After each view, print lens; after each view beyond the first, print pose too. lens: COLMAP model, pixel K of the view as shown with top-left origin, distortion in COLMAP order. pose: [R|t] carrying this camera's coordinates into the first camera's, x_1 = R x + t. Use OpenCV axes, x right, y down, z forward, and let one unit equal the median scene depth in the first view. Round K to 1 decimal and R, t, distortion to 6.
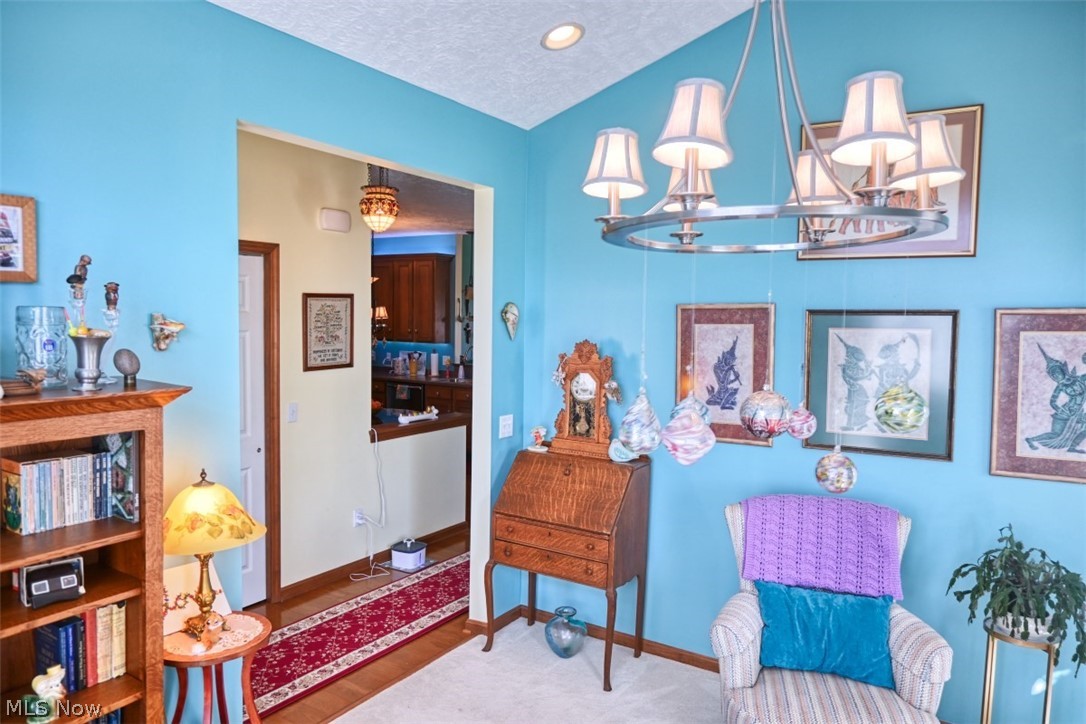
lens RADIAL K [[735.5, 0, 543.2], [0, 735.5, 364.6], [0, 0, 1]] dist [-0.004575, -0.006305]
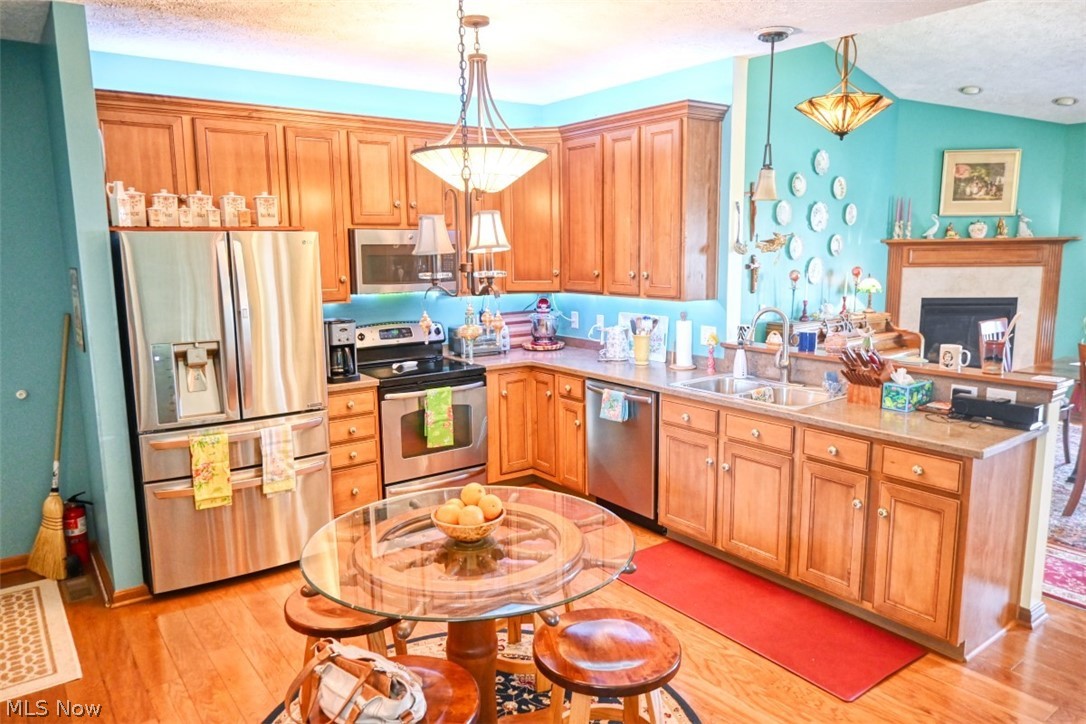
lens RADIAL K [[735.5, 0, 569.3], [0, 735.5, 359.5], [0, 0, 1]] dist [-0.004575, -0.006305]
pose [[0.944570, 0.027145, -0.327187, -0.060569], [0.001579, 0.996189, 0.087207, -0.032183], [0.328307, -0.082890, 0.940927, 0.522718]]
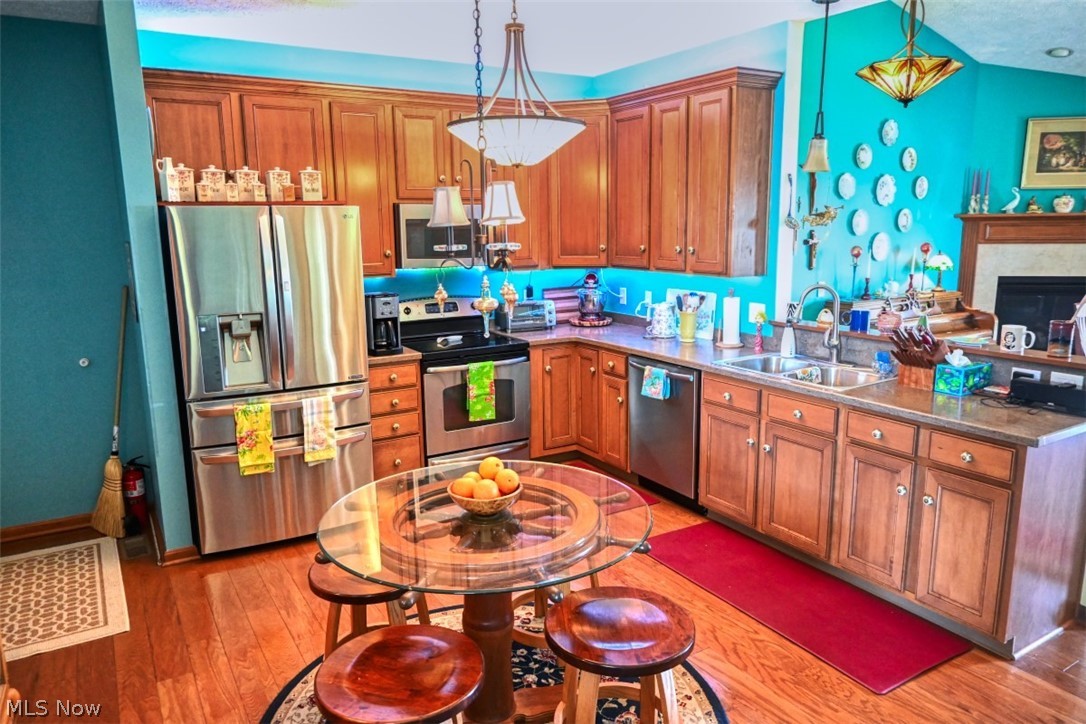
lens RADIAL K [[735.5, 0, 569.5], [0, 735.5, 359.1], [0, 0, 1]] dist [-0.004575, -0.006305]
pose [[0.909418, 0.051613, -0.412669, -0.046331], [-0.003061, 0.993073, 0.117461, -0.031036], [0.415872, -0.105558, 0.903276, 0.532937]]
